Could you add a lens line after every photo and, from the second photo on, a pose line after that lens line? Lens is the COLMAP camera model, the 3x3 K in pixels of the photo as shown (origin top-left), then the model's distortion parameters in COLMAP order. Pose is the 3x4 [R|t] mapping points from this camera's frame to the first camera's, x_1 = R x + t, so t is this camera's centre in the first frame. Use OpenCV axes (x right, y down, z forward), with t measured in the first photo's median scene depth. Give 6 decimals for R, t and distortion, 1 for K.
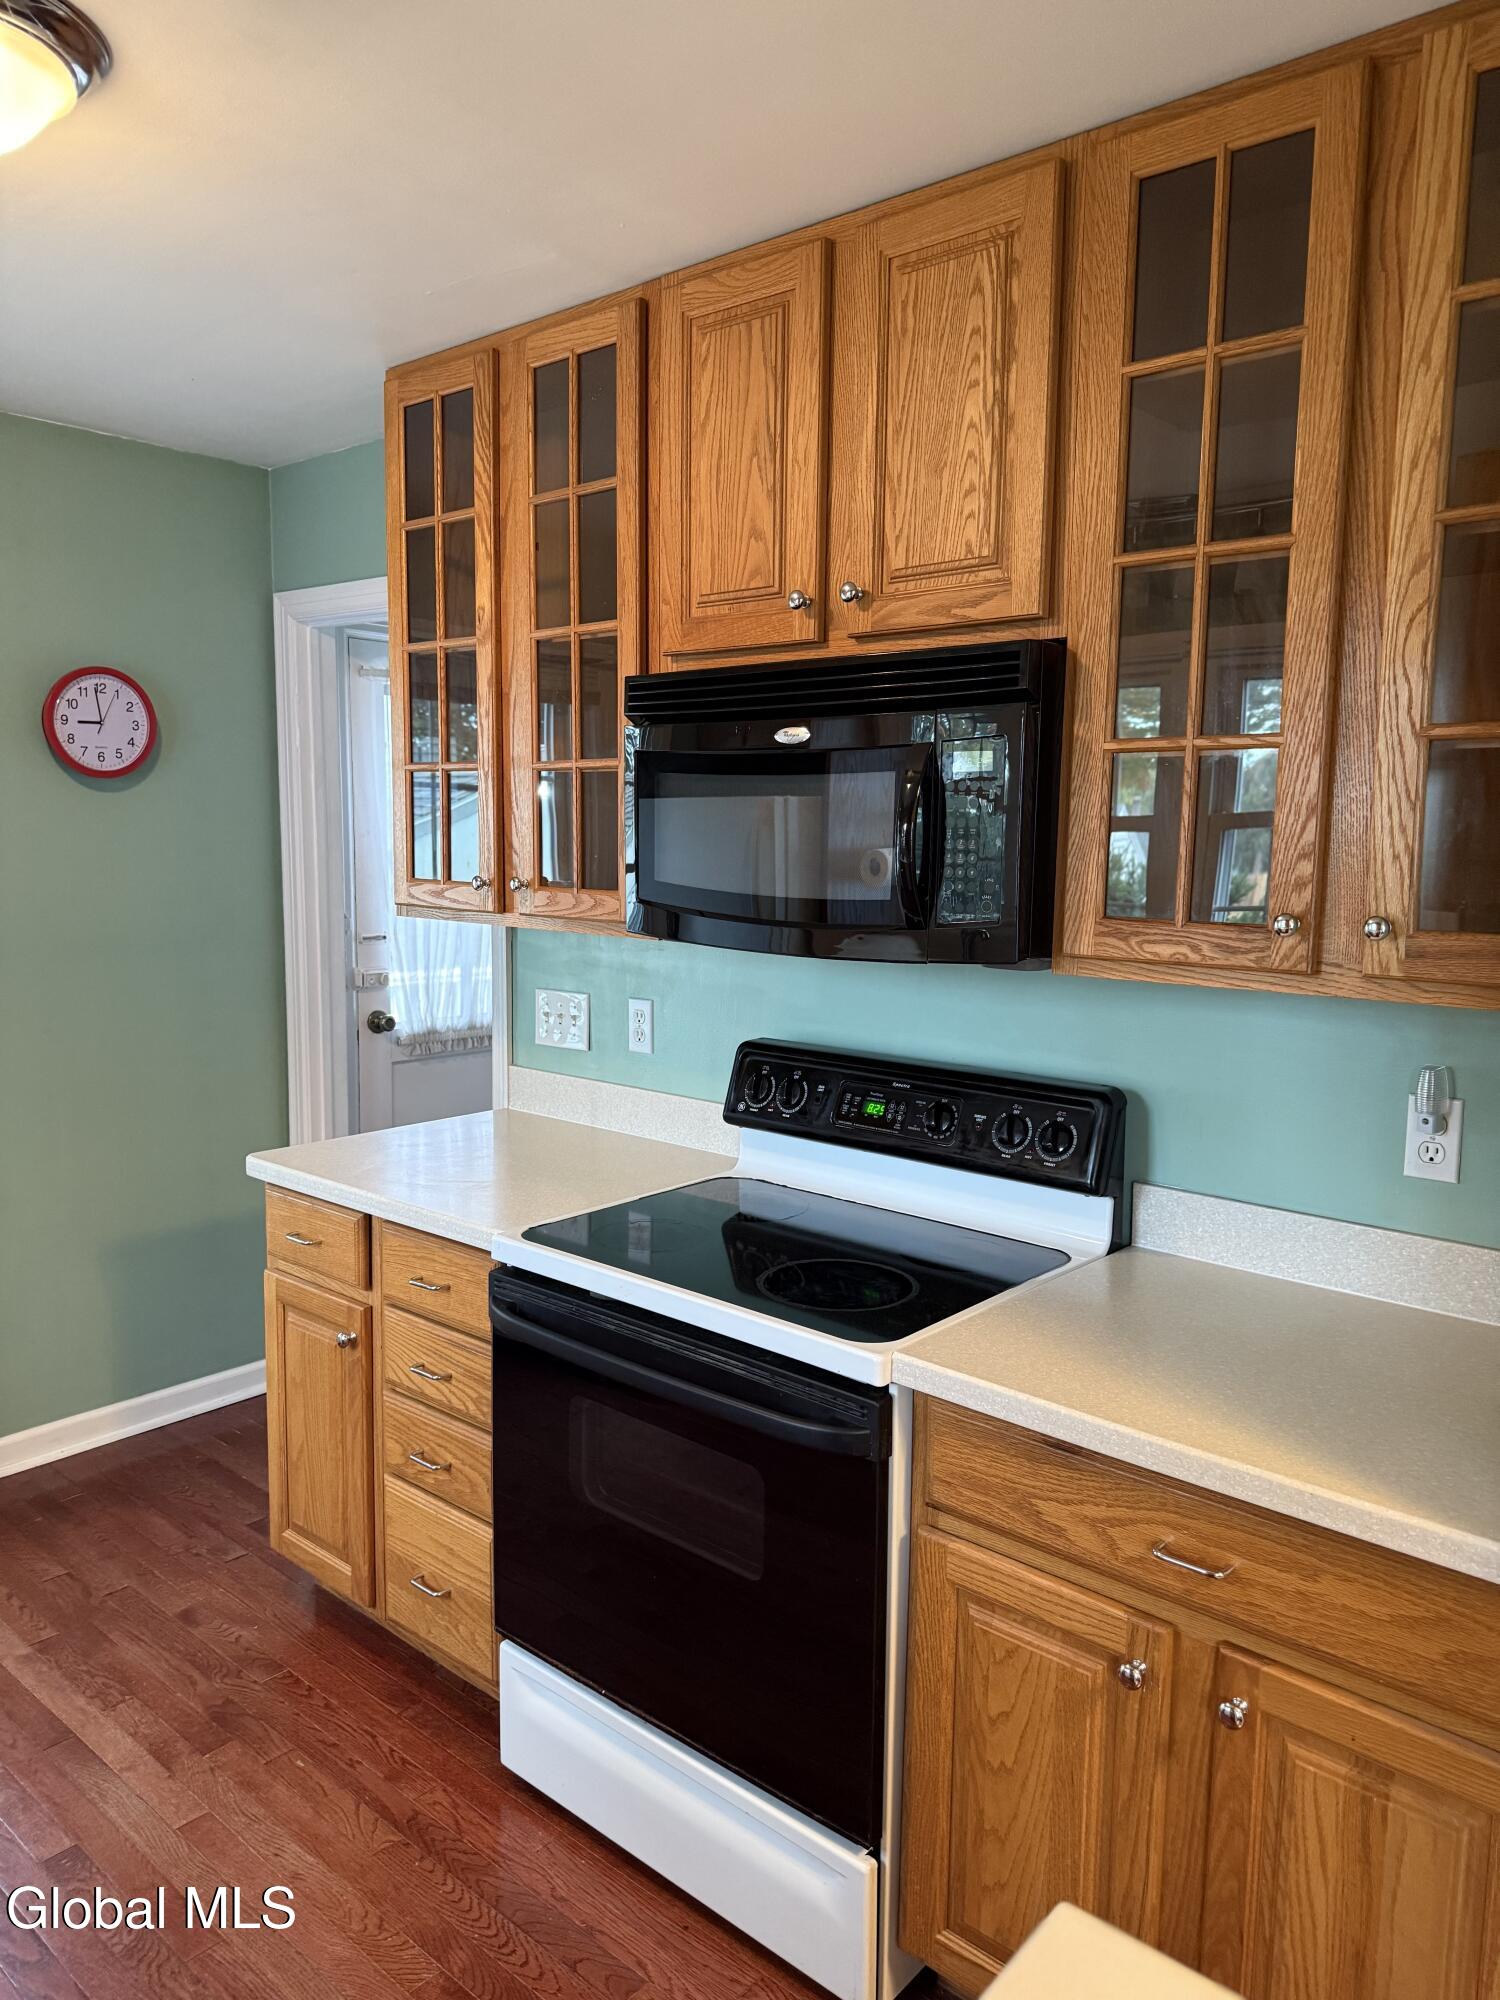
lens RADIAL K [[1390.6, 0, 750.0], [0, 1390.6, 1000.0], [0, 0, 1]] dist [0.089949, -0.135071]
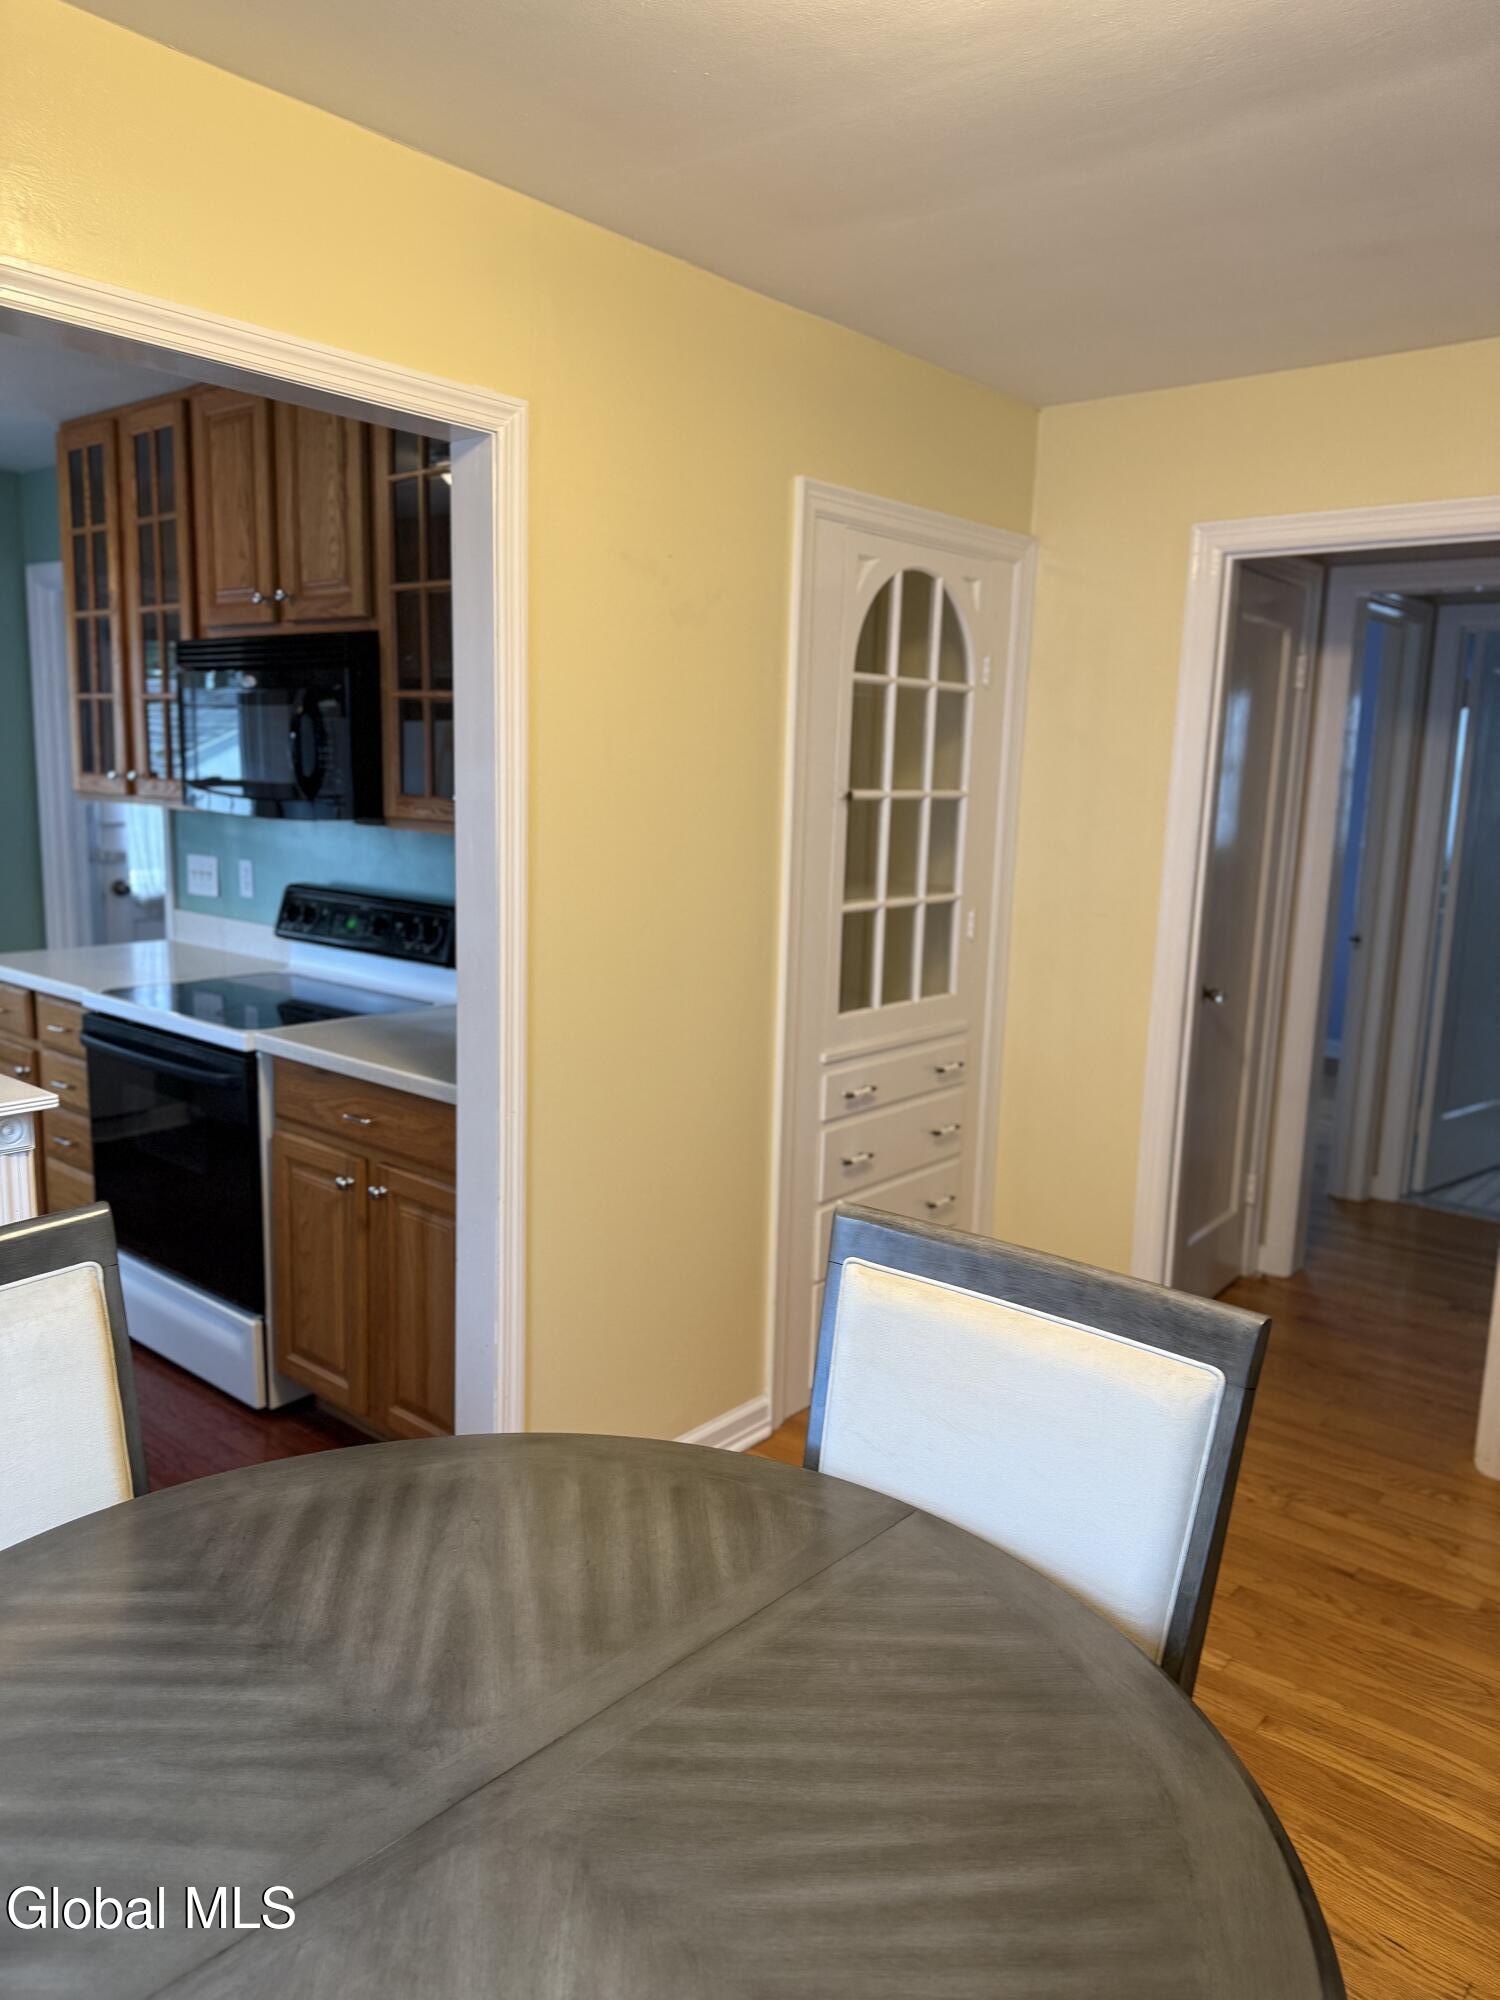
lens RADIAL K [[1390.6, 0, 750.0], [0, 1390.6, 1000.0], [0, 0, 1]] dist [0.089949, -0.135071]
pose [[0.999744, 0.011490, 0.019482, 0.574932], [-0.012370, 0.998880, 0.045680, 0.098618], [-0.018936, -0.045909, 0.998766, -0.663365]]
